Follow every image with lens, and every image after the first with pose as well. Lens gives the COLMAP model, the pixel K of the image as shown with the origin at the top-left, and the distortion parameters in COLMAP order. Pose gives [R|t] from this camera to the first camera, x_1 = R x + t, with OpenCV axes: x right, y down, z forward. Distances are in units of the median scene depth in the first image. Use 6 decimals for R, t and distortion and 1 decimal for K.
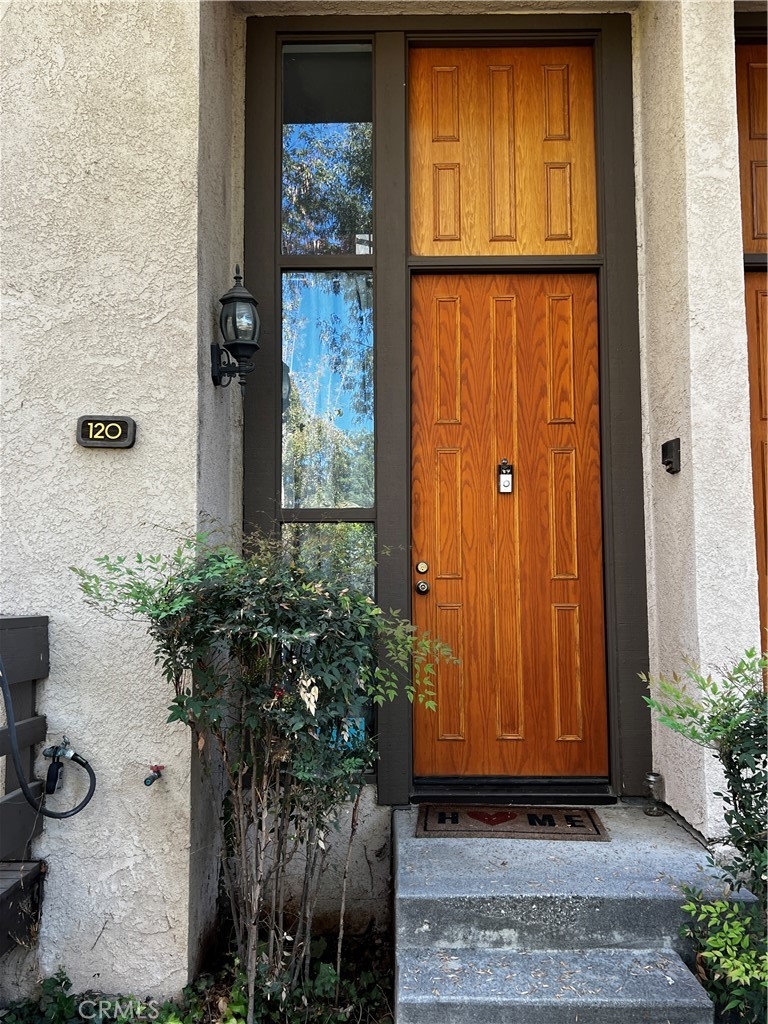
lens RADIAL K [[906.2, 0, 383.6], [0, 906.2, 510.5], [0, 0, 1]] dist [0.037581, -0.019631]
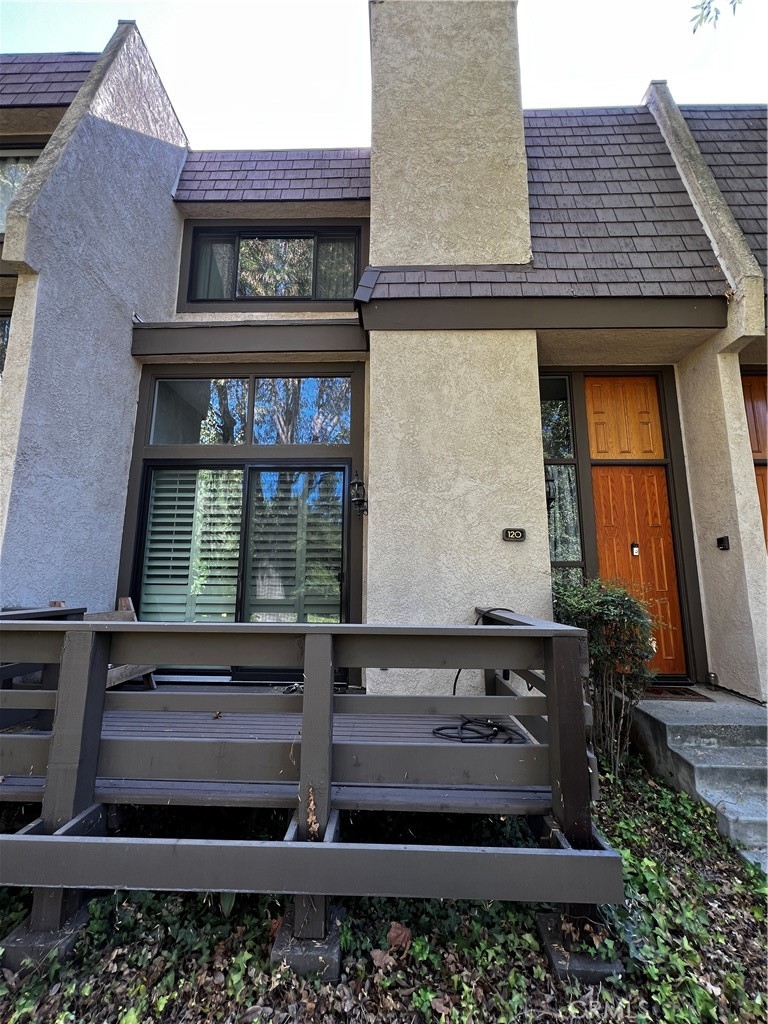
lens RADIAL K [[413.8, 0, 383.0], [0, 413.8, 514.0], [0, 0, 1]] dist [-0.001820, -0.000102]
pose [[0.999765, 0.004532, -0.021186, -0.544460], [-0.005902, 0.997865, -0.065048, -0.056130], [0.020846, 0.065158, 0.997657, -0.139261]]
